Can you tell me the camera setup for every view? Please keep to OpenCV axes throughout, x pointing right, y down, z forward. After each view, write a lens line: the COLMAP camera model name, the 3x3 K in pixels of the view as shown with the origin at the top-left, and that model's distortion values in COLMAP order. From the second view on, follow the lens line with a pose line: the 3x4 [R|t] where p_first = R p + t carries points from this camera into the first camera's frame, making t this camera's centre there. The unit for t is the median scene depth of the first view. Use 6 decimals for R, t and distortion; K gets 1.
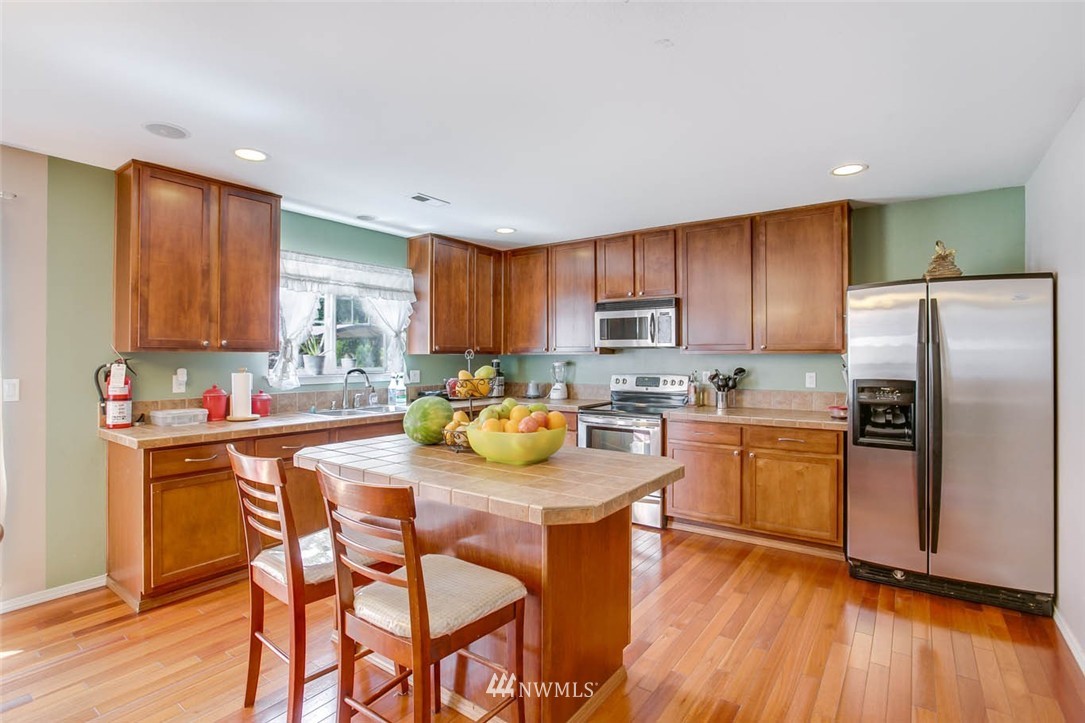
lens RADIAL K [[525.9, 0, 529.3], [0, 525.9, 347.1], [0, 0, 1]] dist [-0.031754, 0.008185]
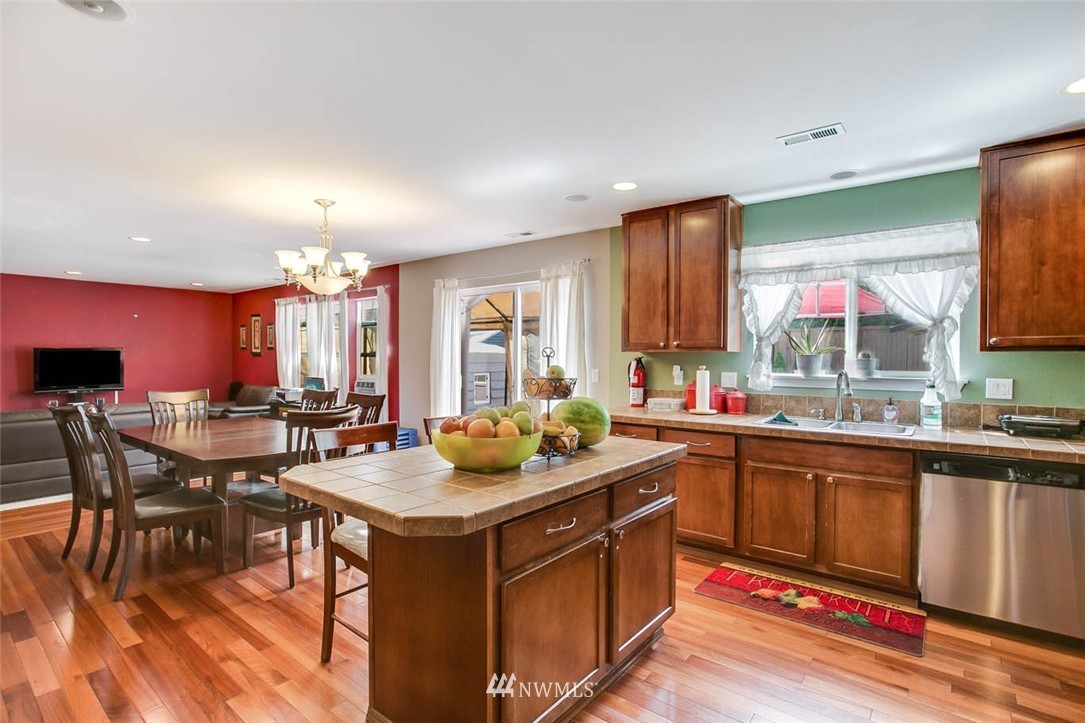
lens RADIAL K [[525.9, 0, 551.4], [0, 525.9, 360.1], [0, 0, 1]] dist [-0.031754, 0.008185]
pose [[-0.024719, 0.007575, -0.999666, 0.486404], [0.015527, 0.999854, 0.007192, 0.012931], [0.999574, -0.015344, -0.024833, 0.619545]]
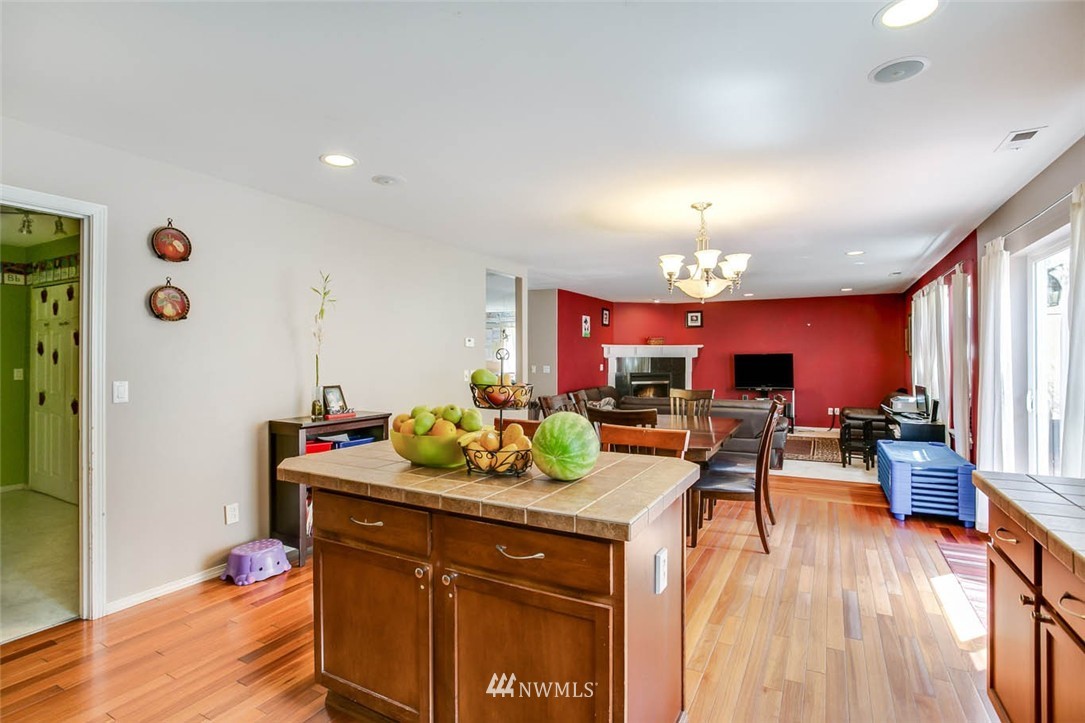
lens RADIAL K [[525.9, 0, 524.9], [0, 525.9, 342.6], [0, 0, 1]] dist [-0.031754, 0.008185]
pose [[-0.992887, -0.002938, -0.119022, -0.027791], [0.002678, 0.998891, -0.047000, 0.021000], [0.119028, -0.046984, -0.991779, 1.086132]]
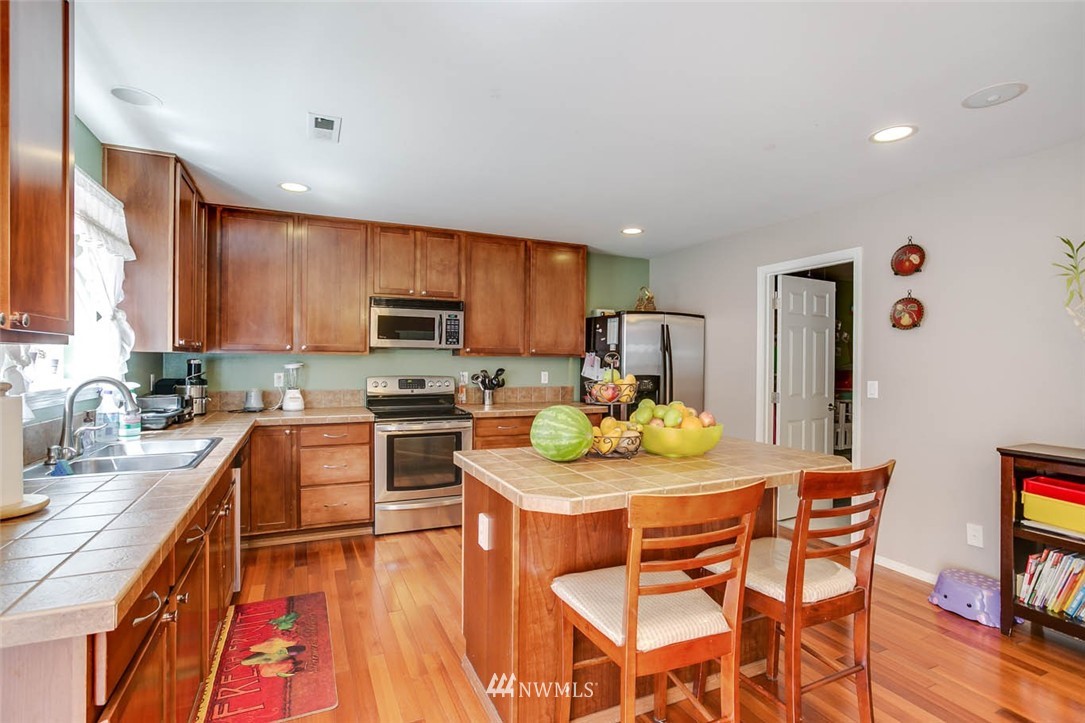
lens RADIAL K [[525.9, 0, 548.0], [0, 525.9, 362.4], [0, 0, 1]] dist [-0.031754, 0.008185]
pose [[0.484333, -0.000288, 0.874884, -0.609086], [-0.024768, 0.999595, 0.014040, 0.008233], [-0.874533, -0.028469, 0.484129, 0.383383]]
